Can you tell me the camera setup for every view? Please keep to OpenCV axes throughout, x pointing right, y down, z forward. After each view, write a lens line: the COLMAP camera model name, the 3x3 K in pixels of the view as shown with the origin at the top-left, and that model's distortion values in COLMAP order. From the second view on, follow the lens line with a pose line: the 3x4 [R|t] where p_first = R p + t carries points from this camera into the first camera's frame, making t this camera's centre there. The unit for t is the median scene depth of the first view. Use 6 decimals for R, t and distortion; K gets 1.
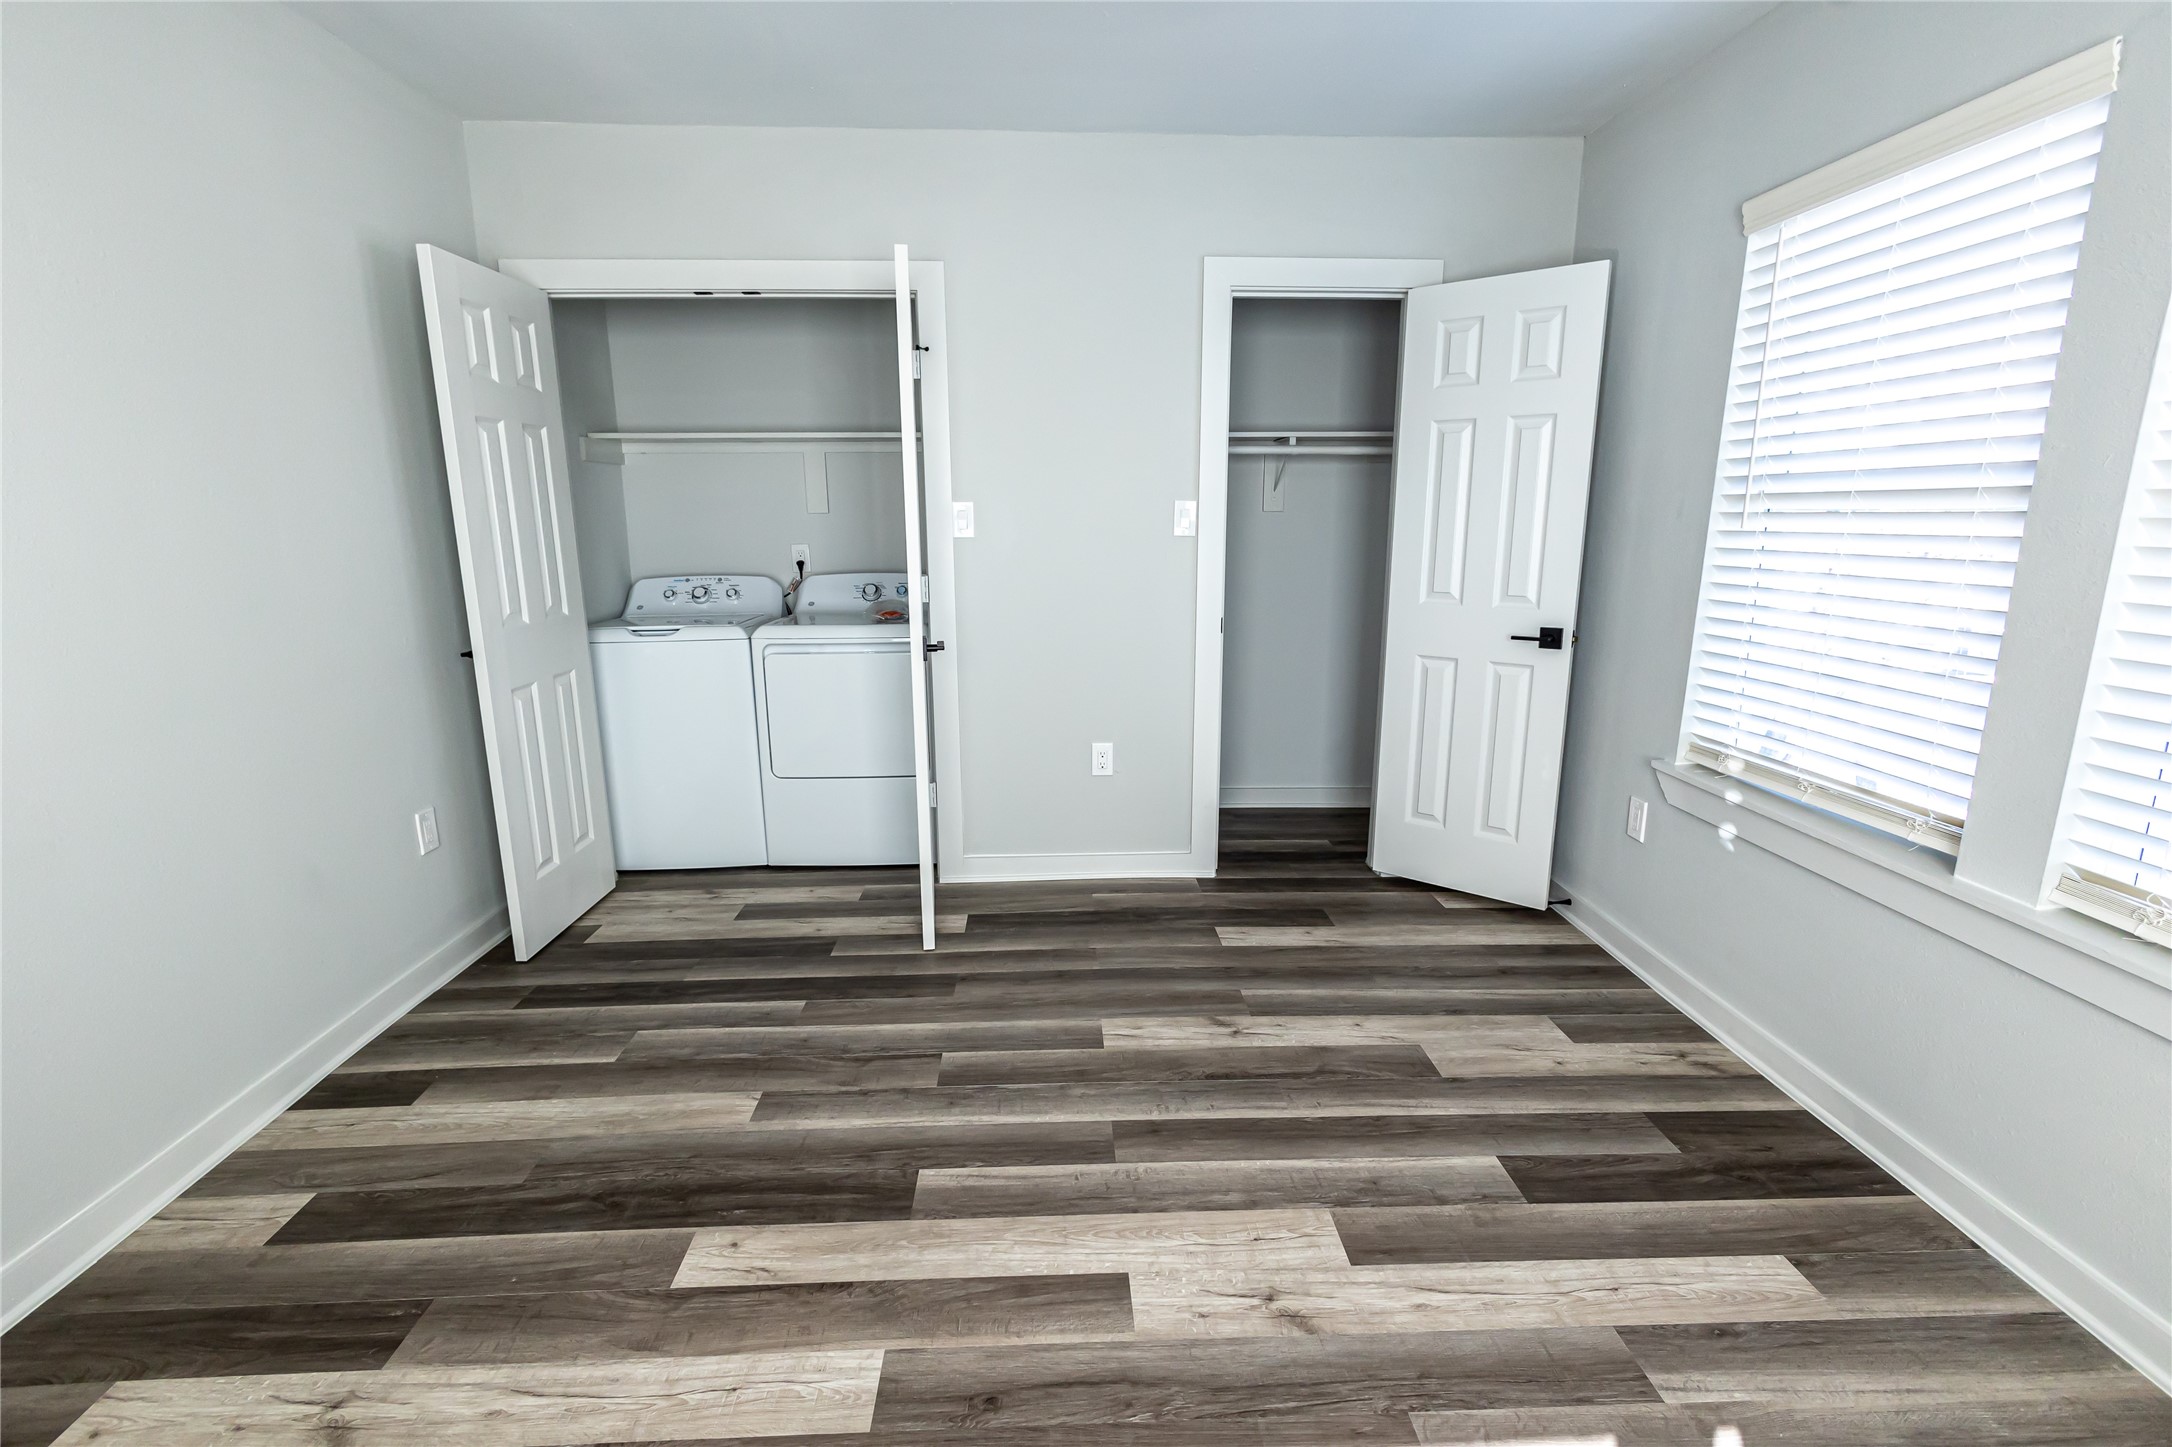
lens RADIAL K [[997.7, 0, 1089.0], [0, 997.7, 725.0], [0, 0, 1]] dist [-0.004010, 0.000105]
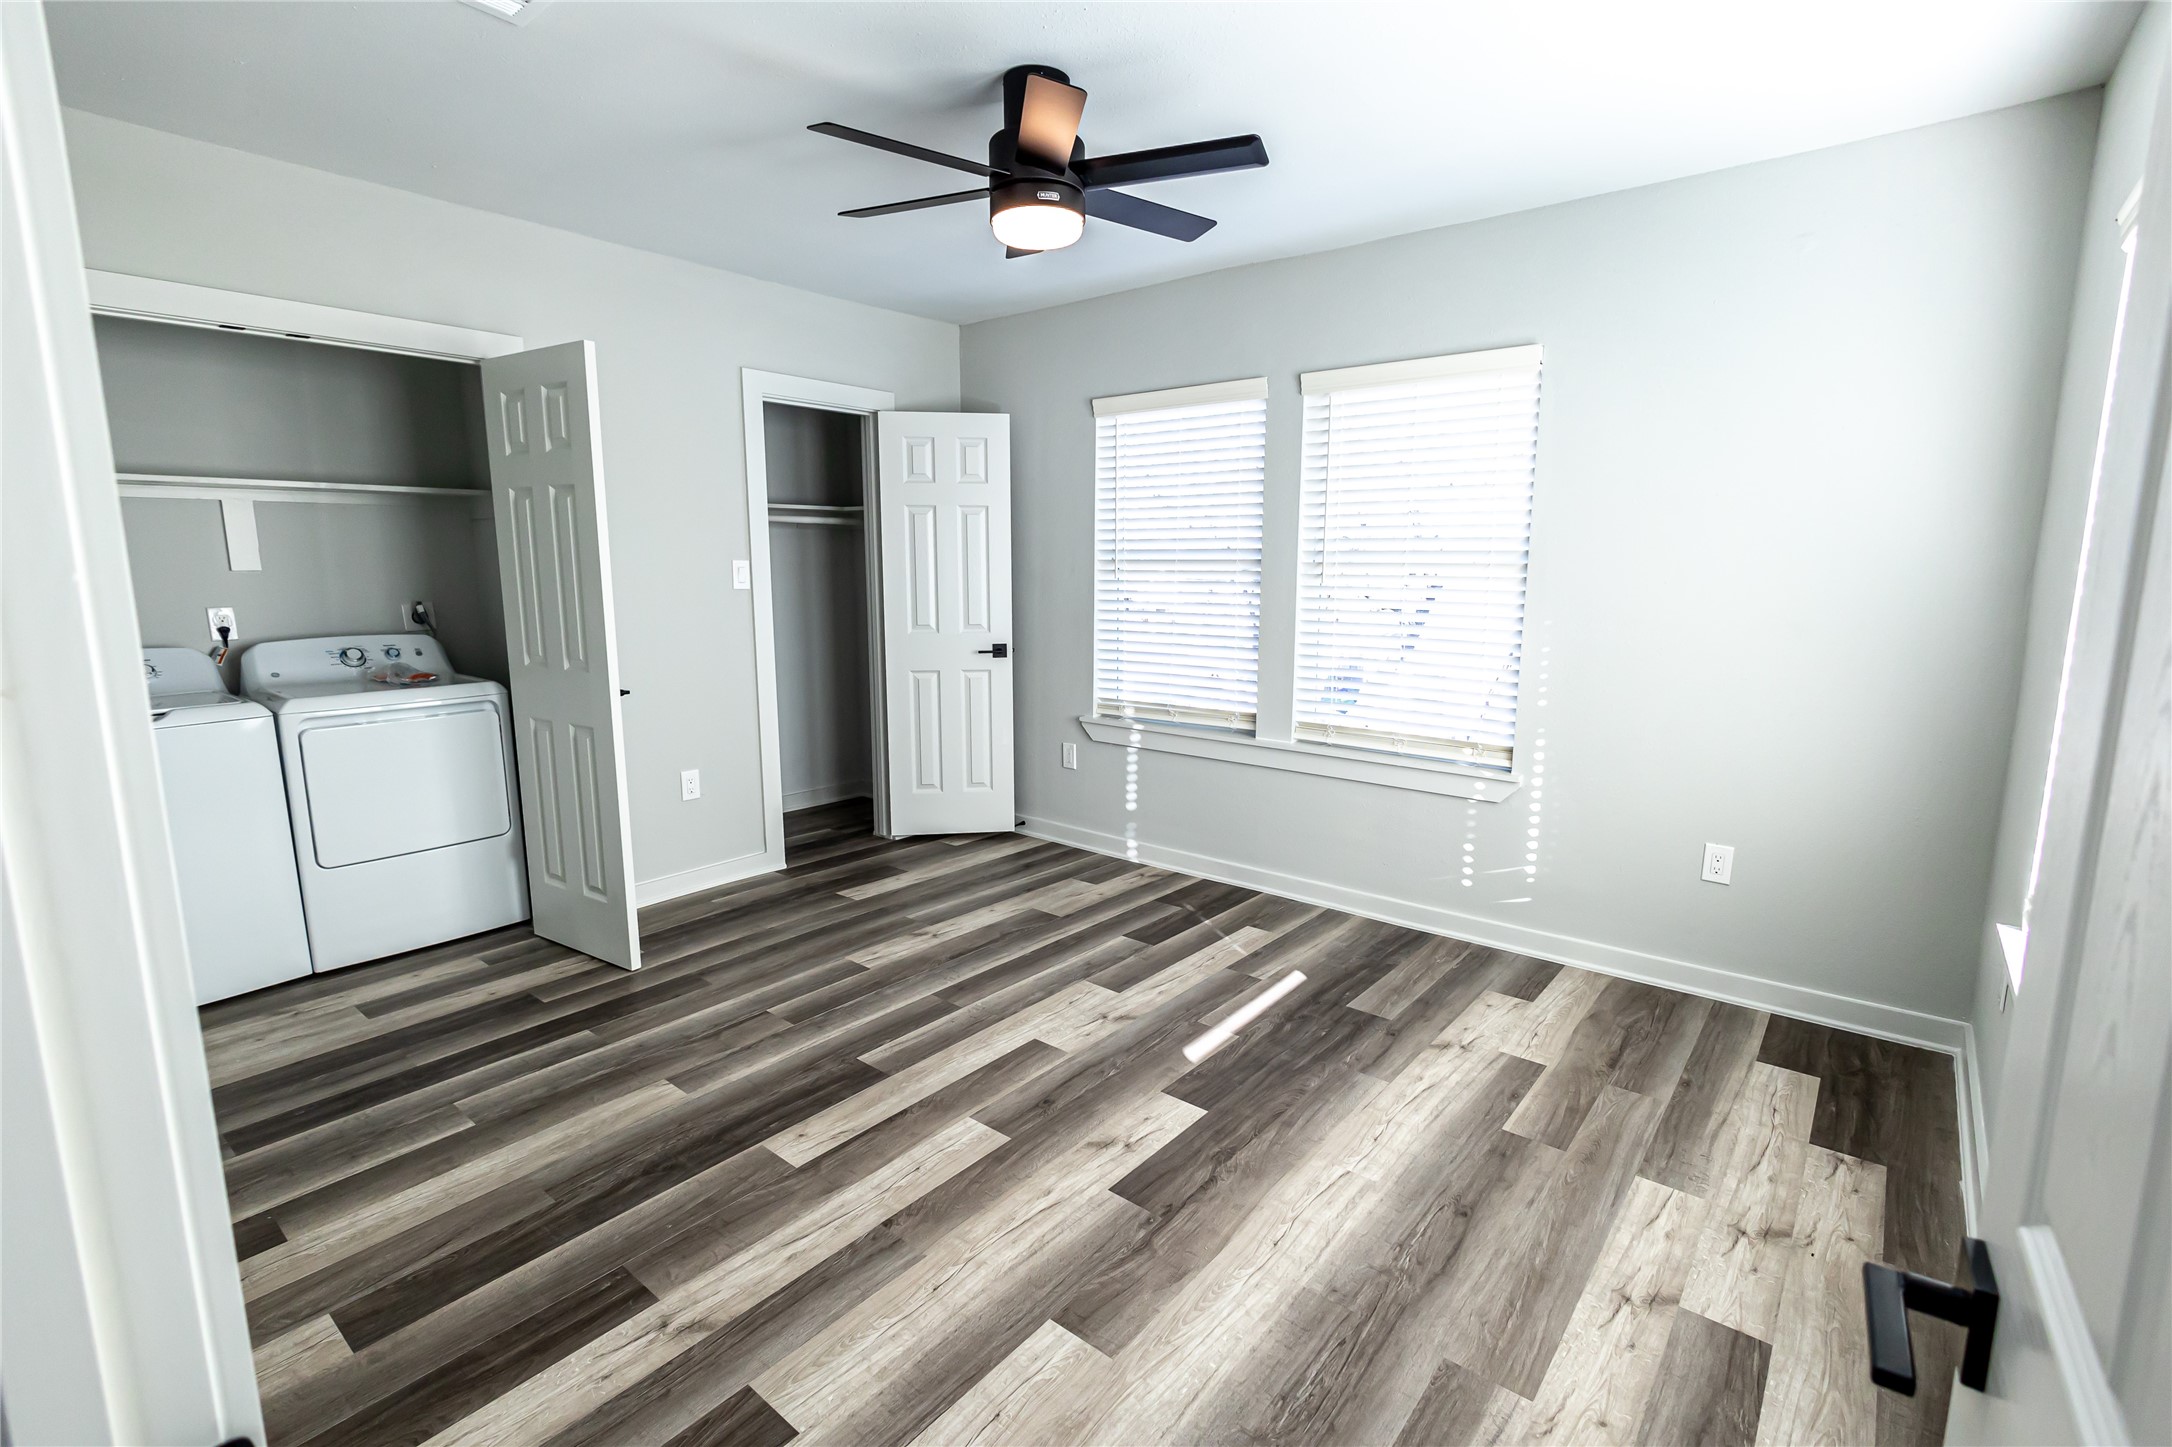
lens RADIAL K [[997.7, 0, 1089.0], [0, 997.7, 725.0], [0, 0, 1]] dist [-0.004010, 0.000105]
pose [[0.664837, -0.118913, 0.737462, -0.727894], [0.152132, 0.988111, 0.022179, 0.015000], [-0.731332, 0.097446, 0.675024, -0.149189]]
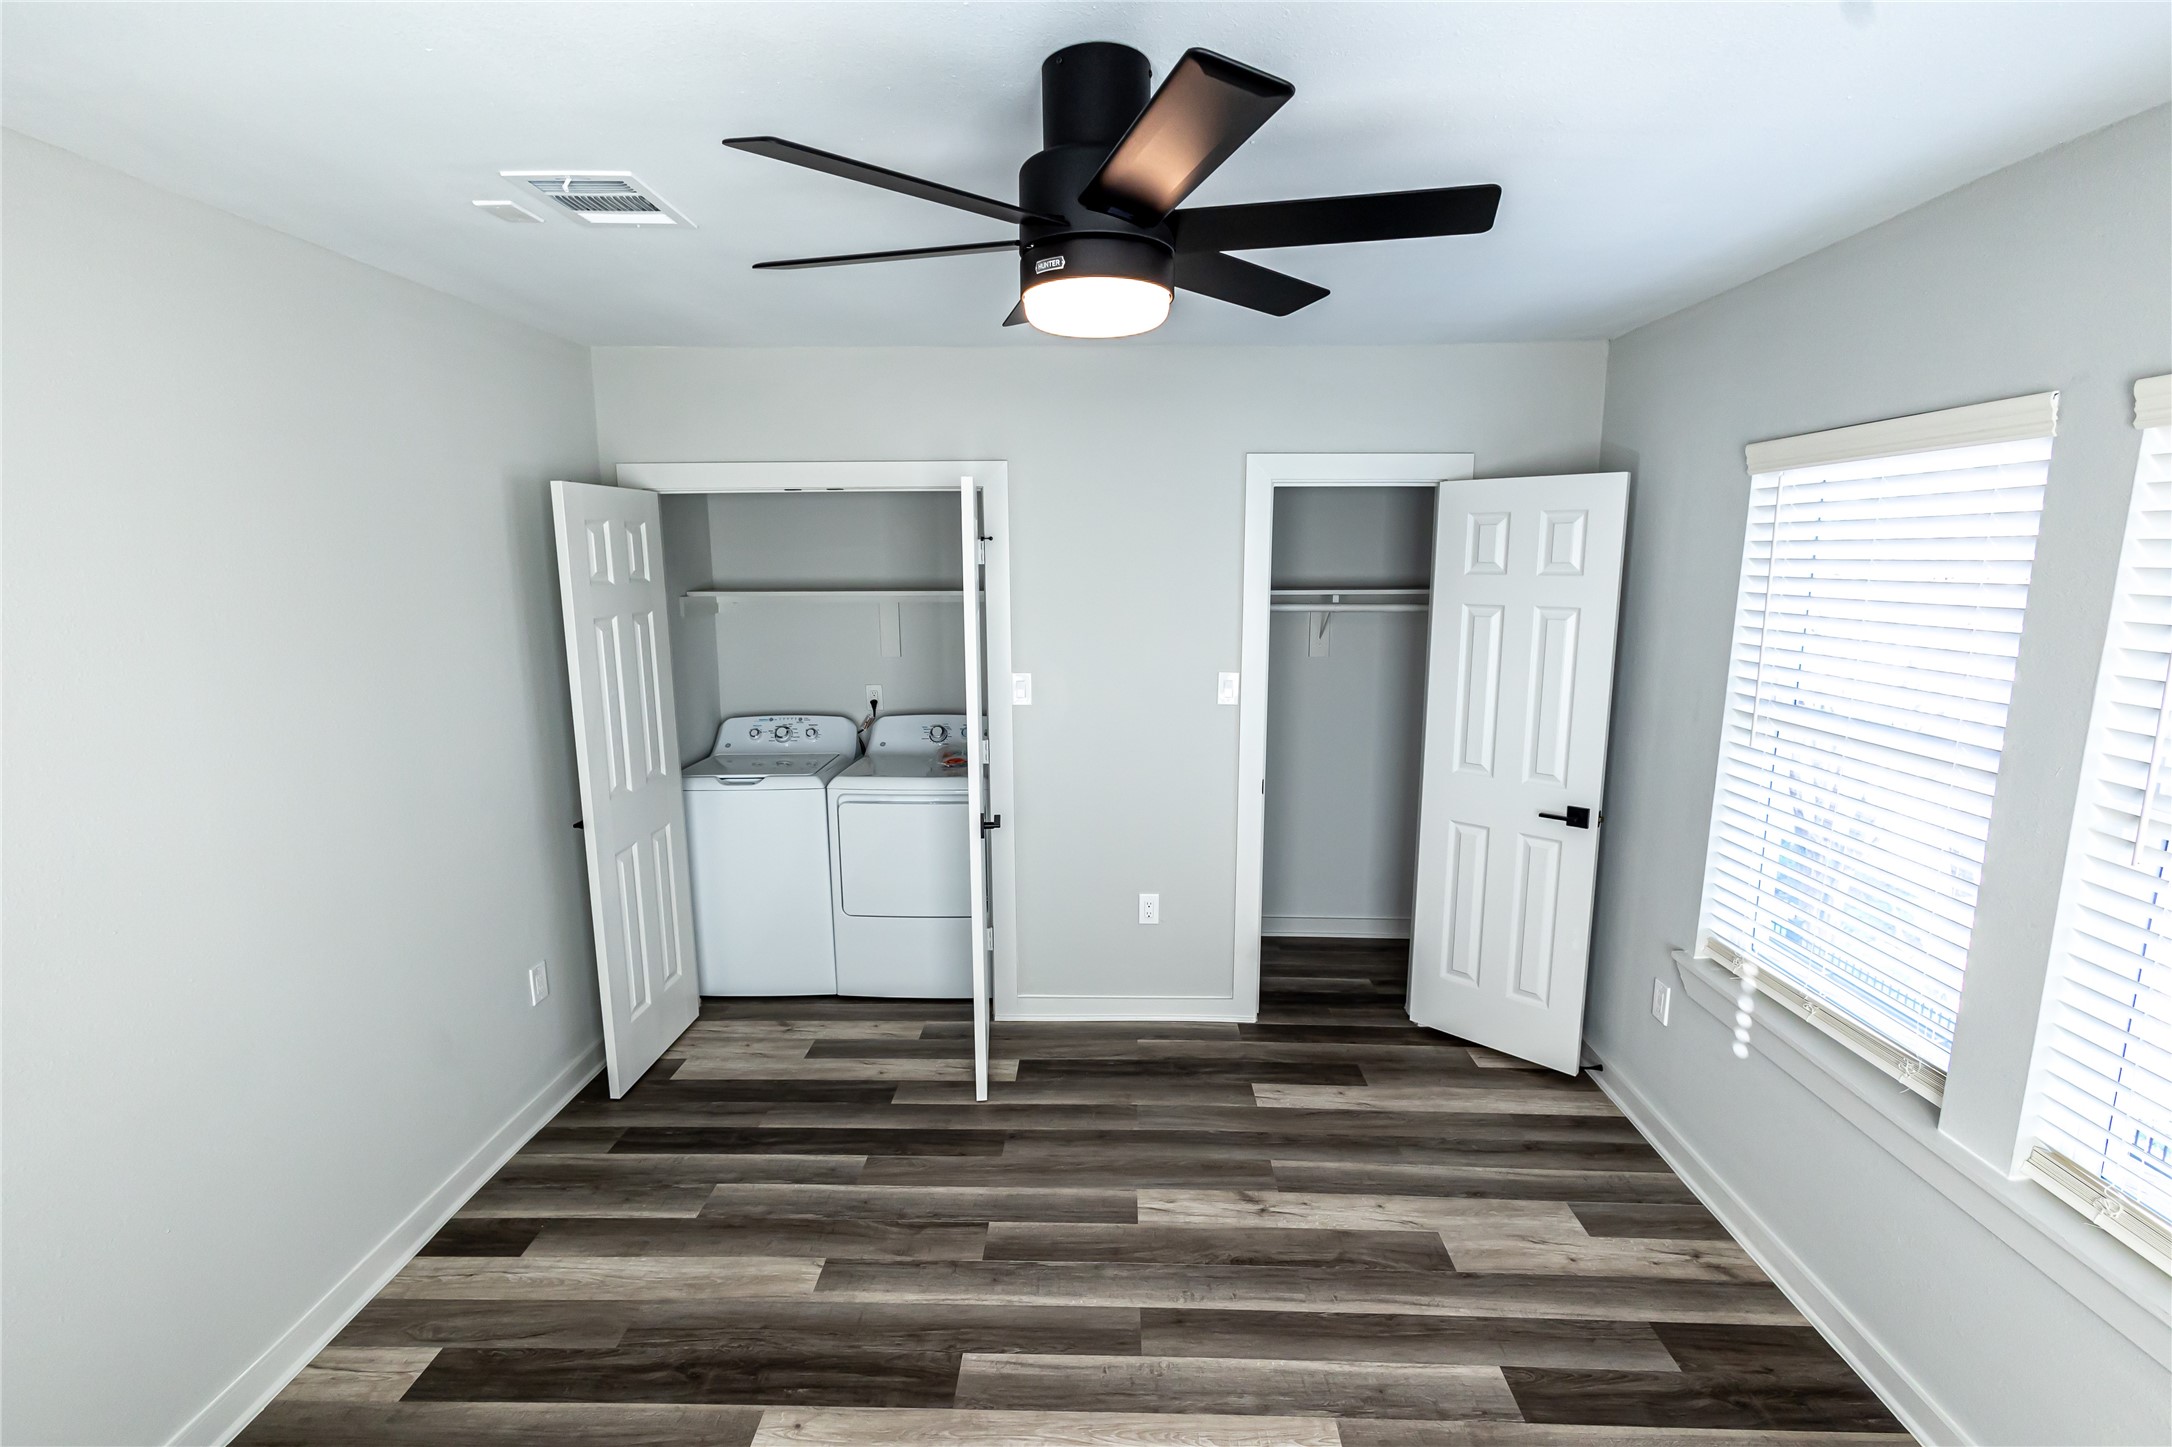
lens RADIAL K [[998.8, 0, 1091.5], [0, 998.8, 719.3], [0, 0, 1]] dist [-0.003468, -0.000503]
pose [[0.997650, 0.011831, -0.067488, 0.030748], [-0.014789, 0.998944, -0.043509, -0.169286], [0.066902, 0.044405, 0.996771, -0.099538]]
